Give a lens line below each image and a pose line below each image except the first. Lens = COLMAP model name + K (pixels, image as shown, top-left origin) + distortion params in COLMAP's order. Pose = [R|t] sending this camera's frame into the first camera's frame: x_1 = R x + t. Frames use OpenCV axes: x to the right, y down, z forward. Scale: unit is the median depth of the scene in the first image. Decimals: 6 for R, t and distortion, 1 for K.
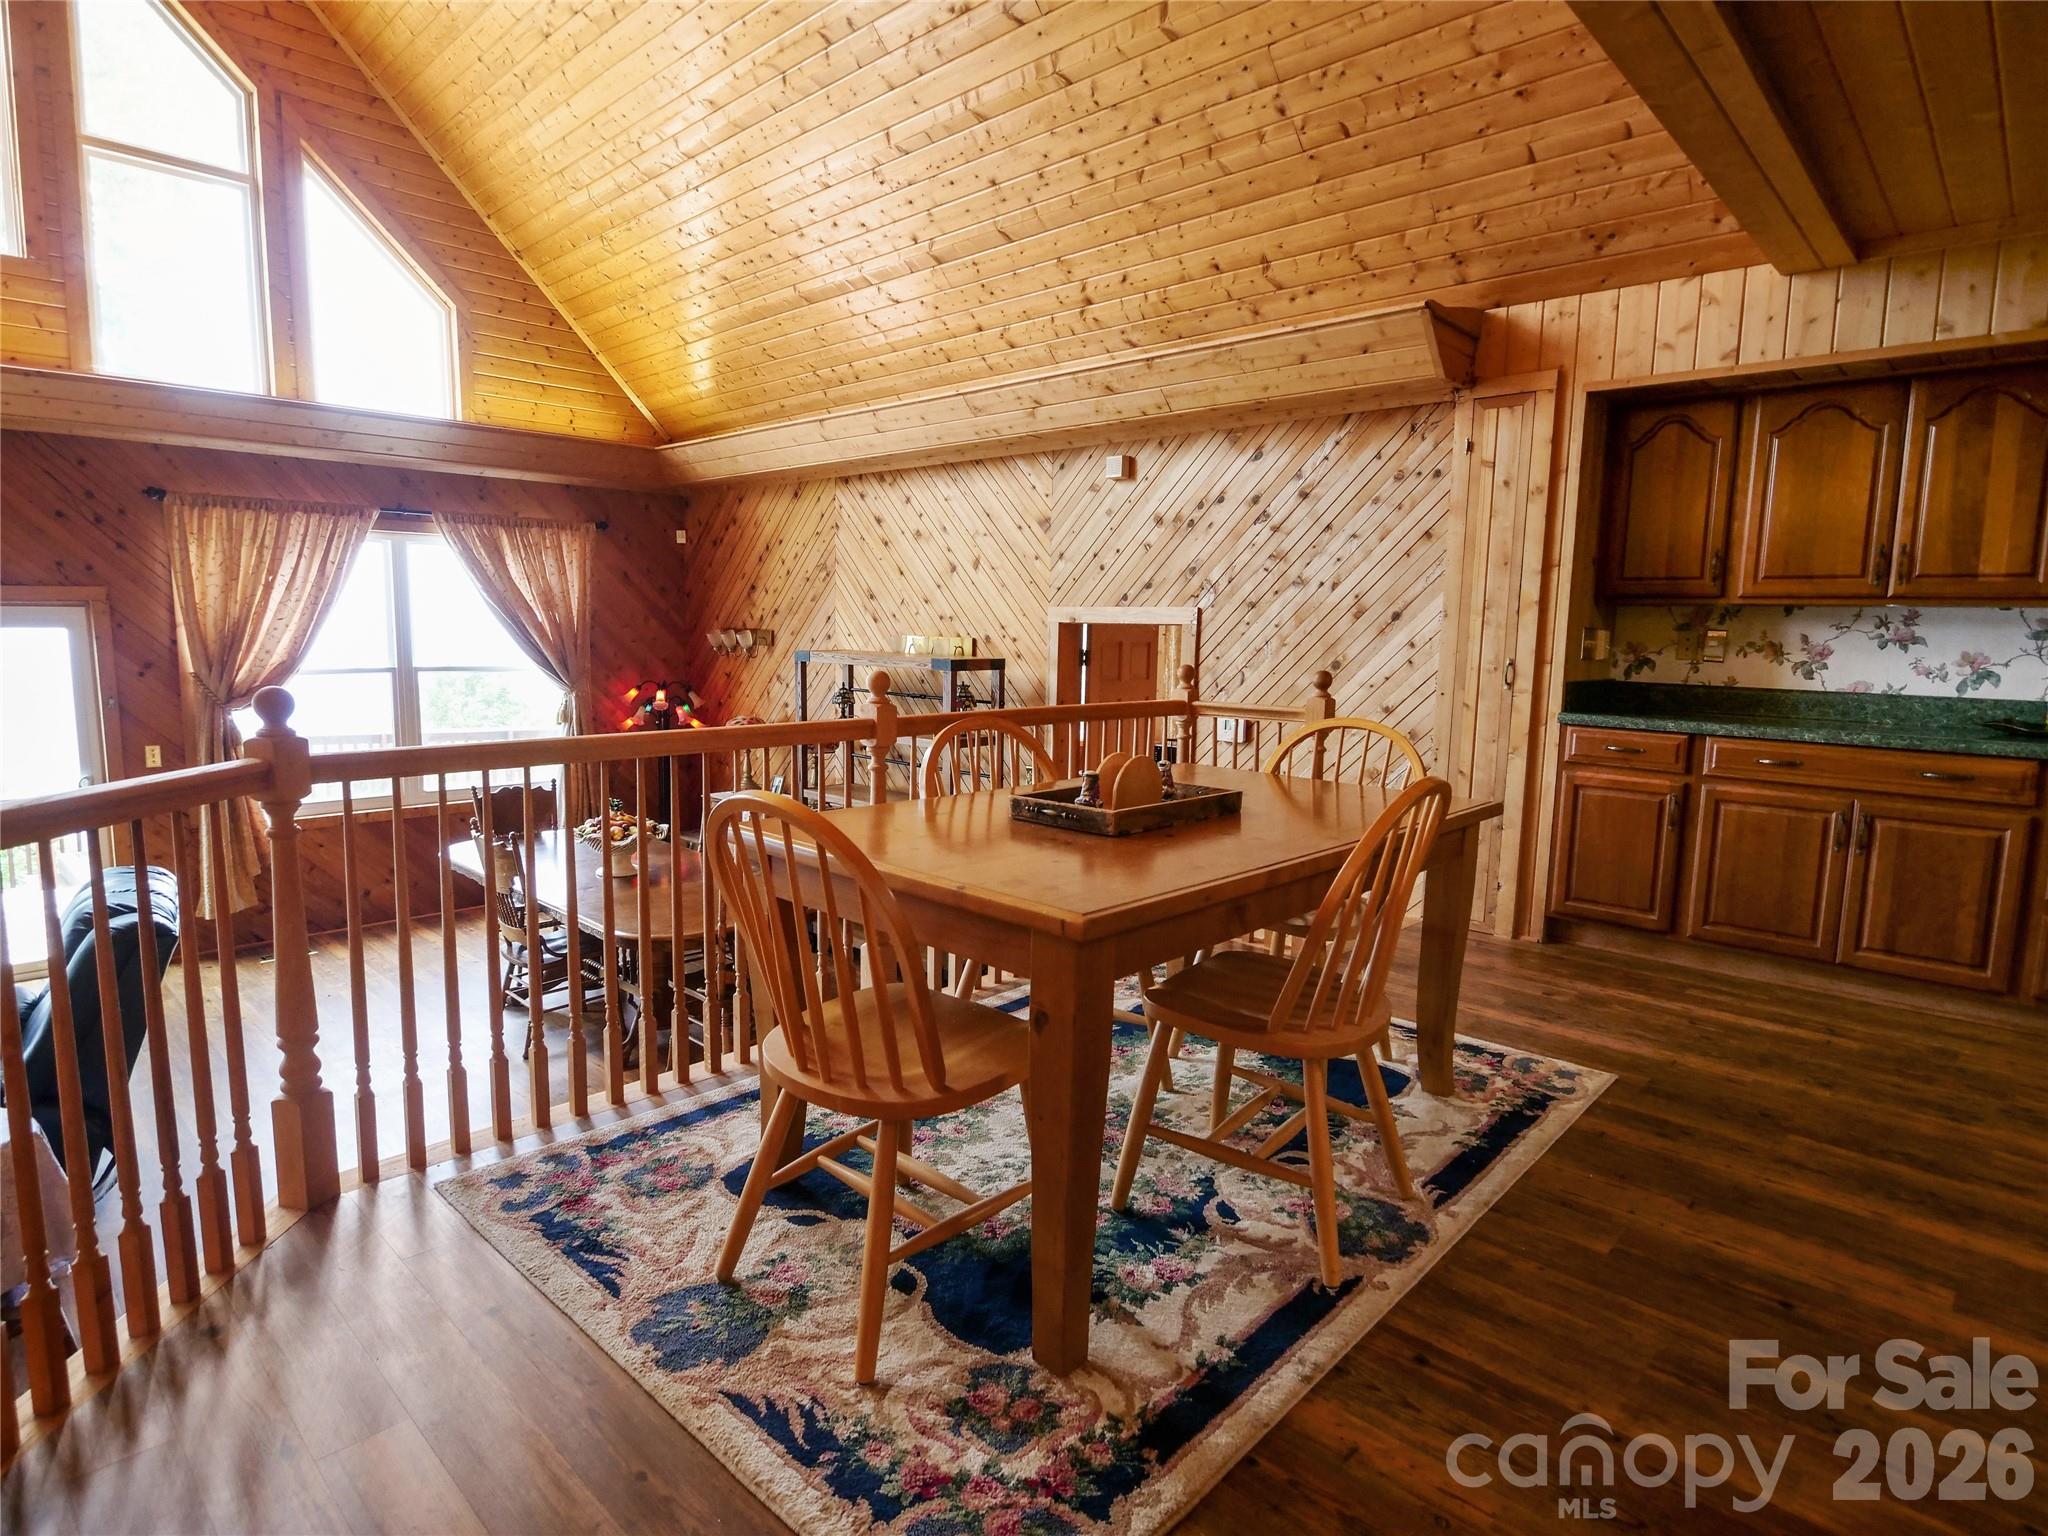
lens RADIAL K [[1102.1, 0, 1020.4], [0, 1102.1, 768.0], [0, 0, 1]] dist [0.000682, -0.011115]
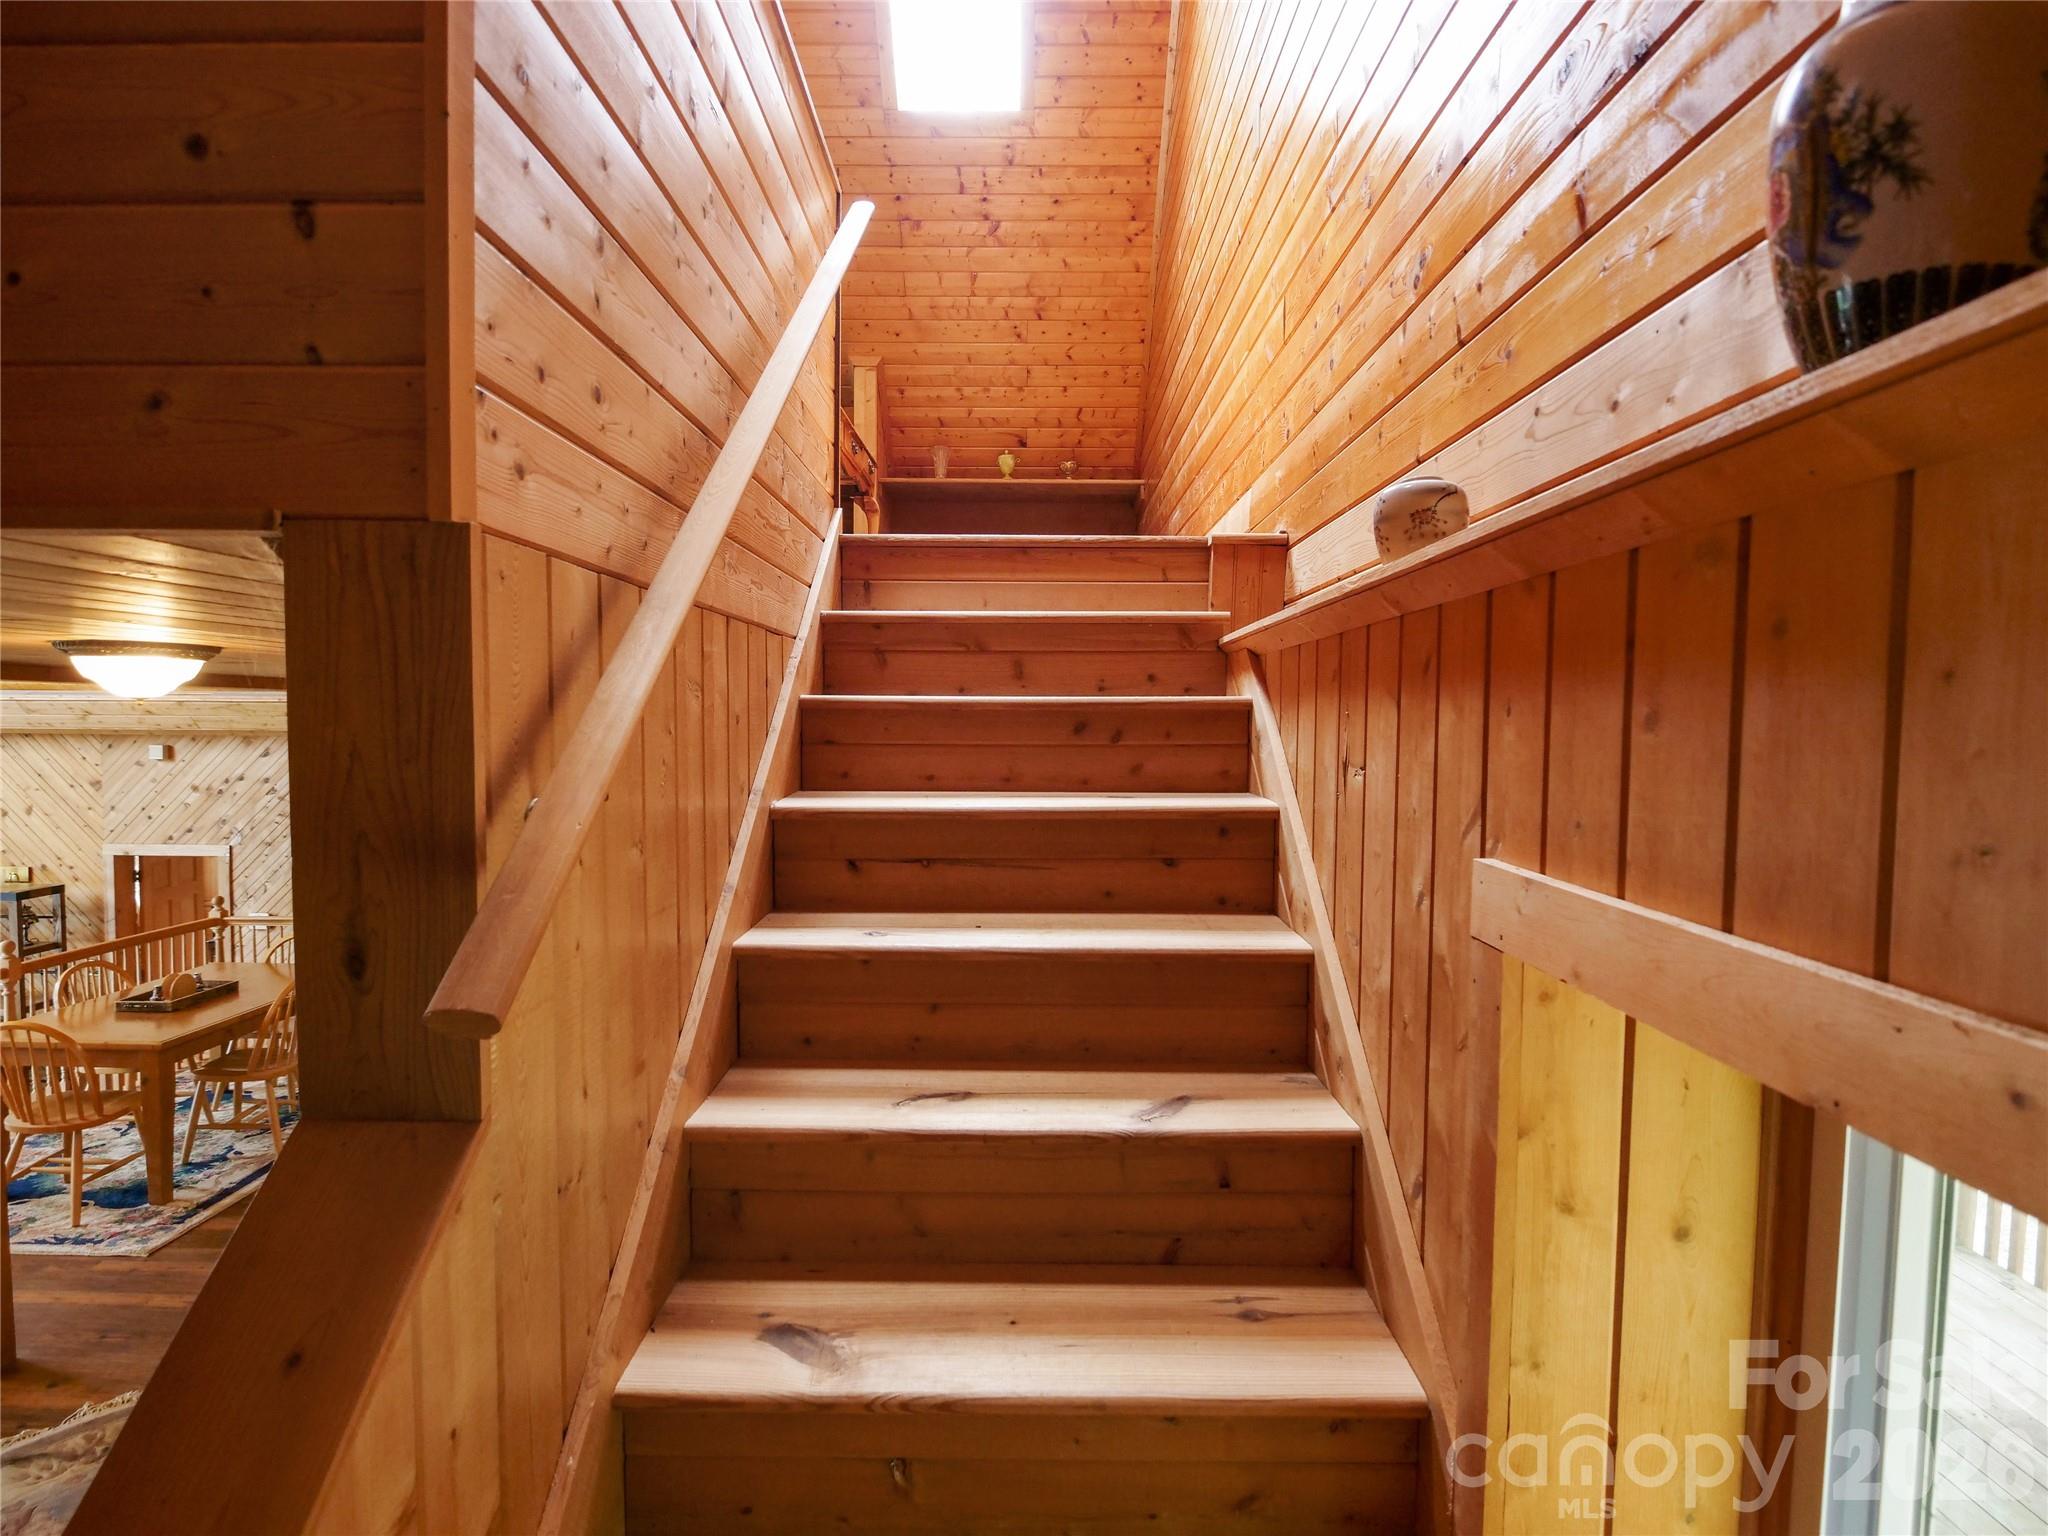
lens RADIAL K [[1102.3, 0, 1022.7], [0, 1102.3, 772.5], [0, 0, 1]] dist [-0.004427, -0.007374]
pose [[0.729644, -0.042377, 0.682512, -0.069622], [0.093013, 0.994952, -0.037659, -0.079225], [-0.677471, 0.090960, 0.729903, -0.838258]]
